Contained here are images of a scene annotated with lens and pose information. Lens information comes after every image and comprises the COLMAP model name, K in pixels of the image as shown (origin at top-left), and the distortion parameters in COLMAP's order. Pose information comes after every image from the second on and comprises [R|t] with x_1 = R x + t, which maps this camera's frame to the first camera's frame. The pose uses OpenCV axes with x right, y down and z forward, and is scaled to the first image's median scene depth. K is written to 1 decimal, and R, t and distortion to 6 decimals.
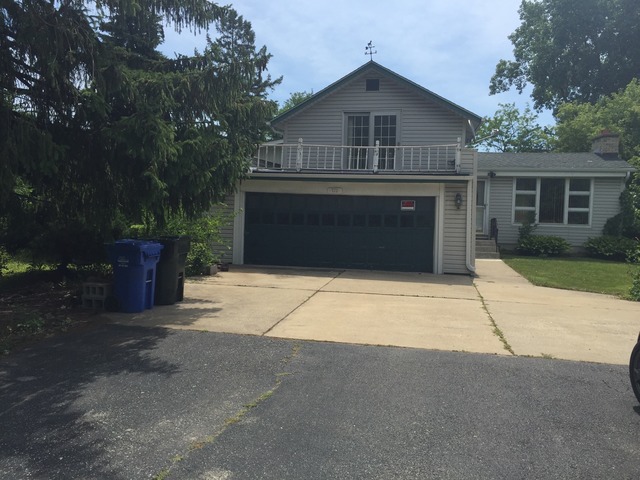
lens RADIAL K [[544.3, 0, 320.0], [0, 544.3, 240.0], [0, 0, 1]] dist [0.021649, 0.001208]
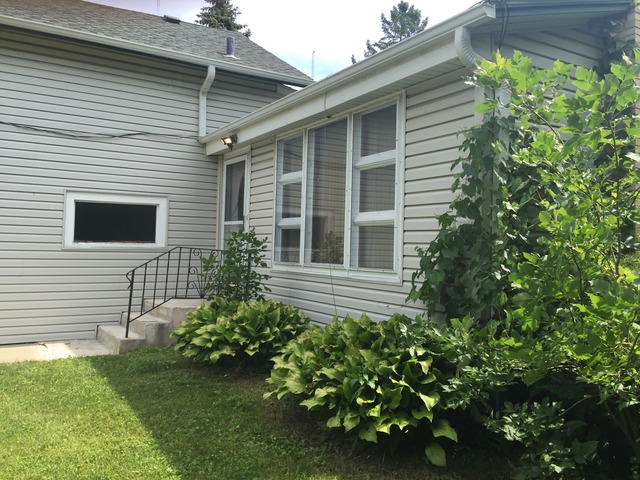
lens RADIAL K [[544.3, 0, 320.0], [0, 544.3, 240.0], [0, 0, 1]] dist [0.021649, 0.001208]
pose [[0.694337, -0.018471, -0.719413, 0.647082], [-0.047826, 0.996276, -0.071739, -0.021608], [0.718059, 0.084218, 0.690868, 0.775185]]
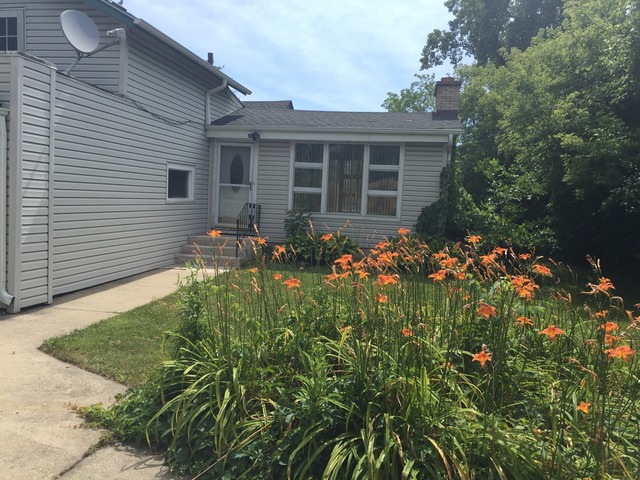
lens RADIAL K [[544.3, 0, 320.0], [0, 544.3, 240.0], [0, 0, 1]] dist [0.021649, 0.001208]
pose [[0.999657, 0.018544, 0.018520, 0.382376], [-0.018829, 0.999705, 0.015333, -0.007926], [-0.018230, -0.015677, 0.999711, 0.348472]]
